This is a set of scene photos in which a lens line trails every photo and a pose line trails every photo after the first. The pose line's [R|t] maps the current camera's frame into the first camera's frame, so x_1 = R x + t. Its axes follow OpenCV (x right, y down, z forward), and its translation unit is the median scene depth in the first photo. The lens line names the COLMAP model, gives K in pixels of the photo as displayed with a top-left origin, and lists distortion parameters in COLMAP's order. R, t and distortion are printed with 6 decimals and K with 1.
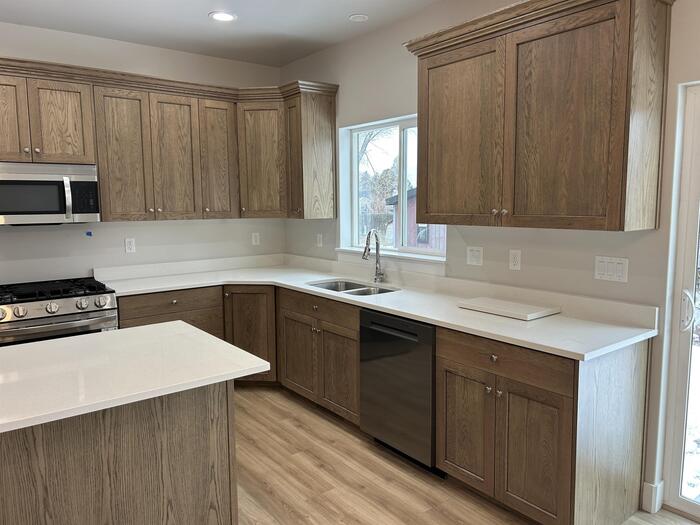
lens RADIAL K [[523.4, 0, 356.1], [0, 523.4, 259.2], [0, 0, 1]] dist [0.067344, -0.081367]
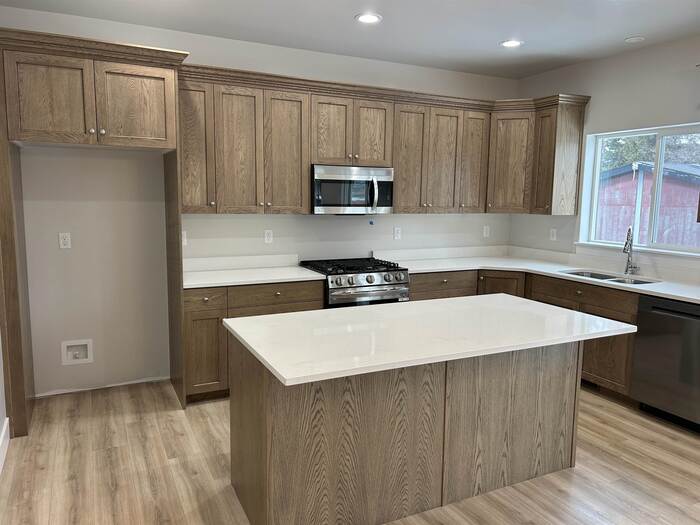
lens RADIAL K [[523.4, 0, 353.3], [0, 523.4, 262.9], [0, 0, 1]] dist [0.067344, -0.081367]
pose [[0.979962, 0.048473, -0.193195, -0.345903], [-0.045329, 0.998758, 0.020665, 0.025726], [0.193957, -0.011493, 0.980943, -0.241483]]
